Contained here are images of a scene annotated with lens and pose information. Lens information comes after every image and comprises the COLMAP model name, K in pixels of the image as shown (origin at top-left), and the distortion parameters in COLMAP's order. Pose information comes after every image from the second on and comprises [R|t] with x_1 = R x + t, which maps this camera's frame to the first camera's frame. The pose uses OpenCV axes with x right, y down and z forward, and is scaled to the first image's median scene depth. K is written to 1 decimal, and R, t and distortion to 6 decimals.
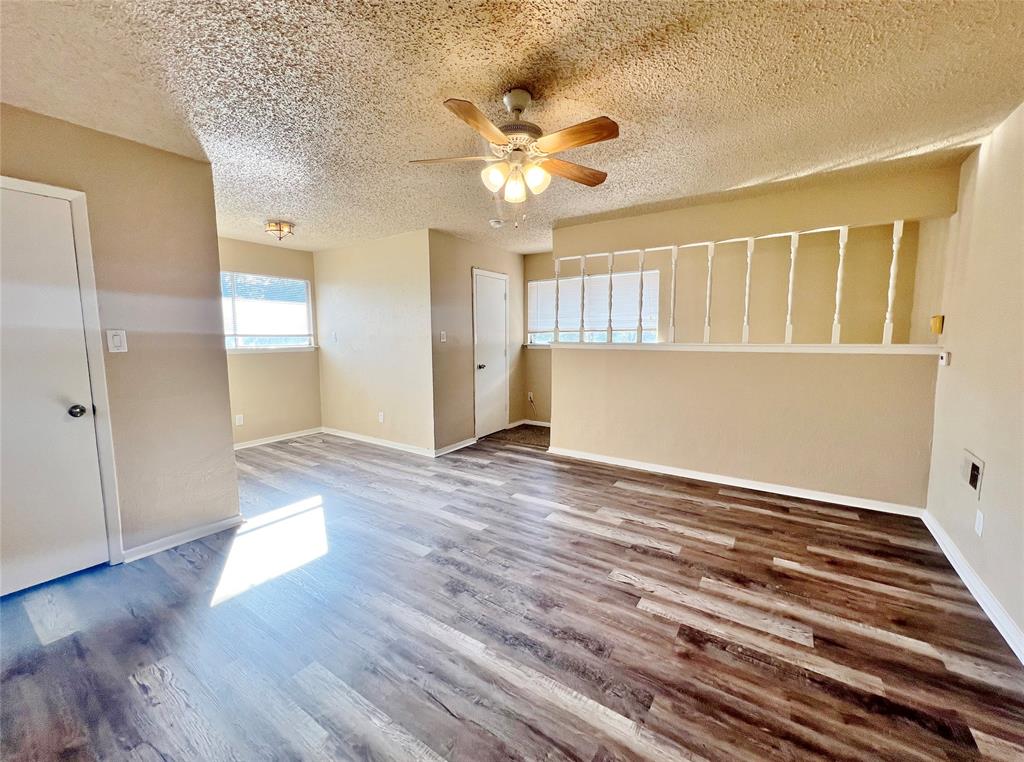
lens RADIAL K [[411.3, 0, 513.4], [0, 411.3, 383.2], [0, 0, 1]] dist [0.008470, -0.000289]
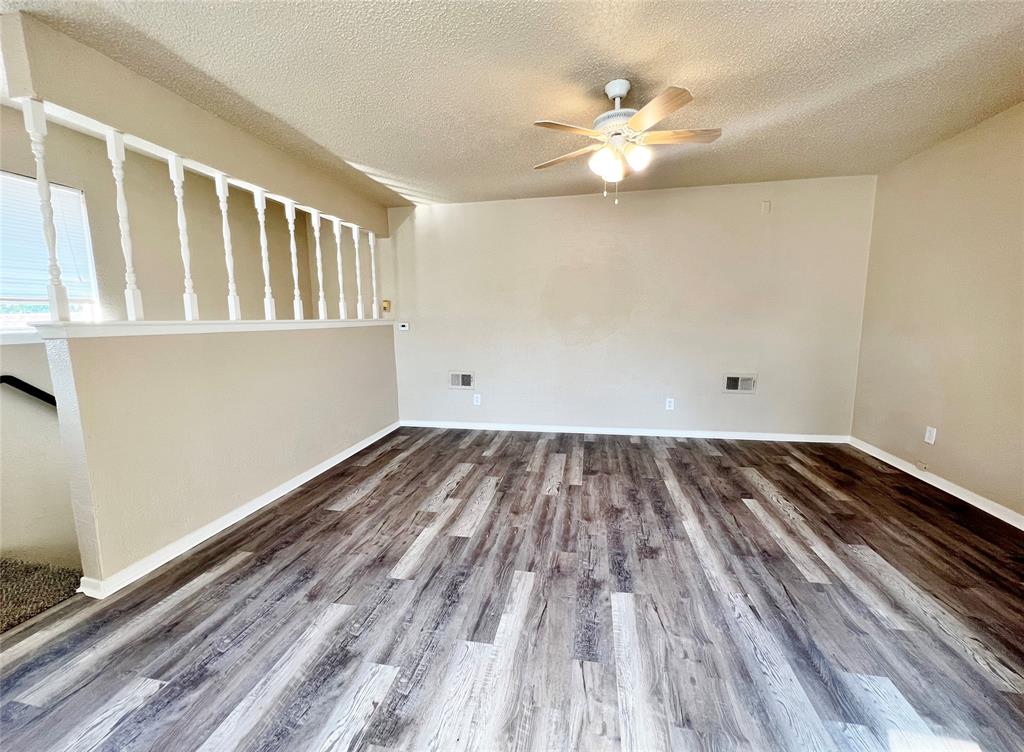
lens RADIAL K [[415.4, 0, 515.7], [0, 415.4, 371.0], [0, 0, 1]] dist [-0.011930, 0.000524]
pose [[-0.389366, -0.108435, 0.914678, -0.695397], [0.123175, 0.977997, 0.168376, -0.109037], [-0.912810, 0.178225, -0.367442, 1.253021]]
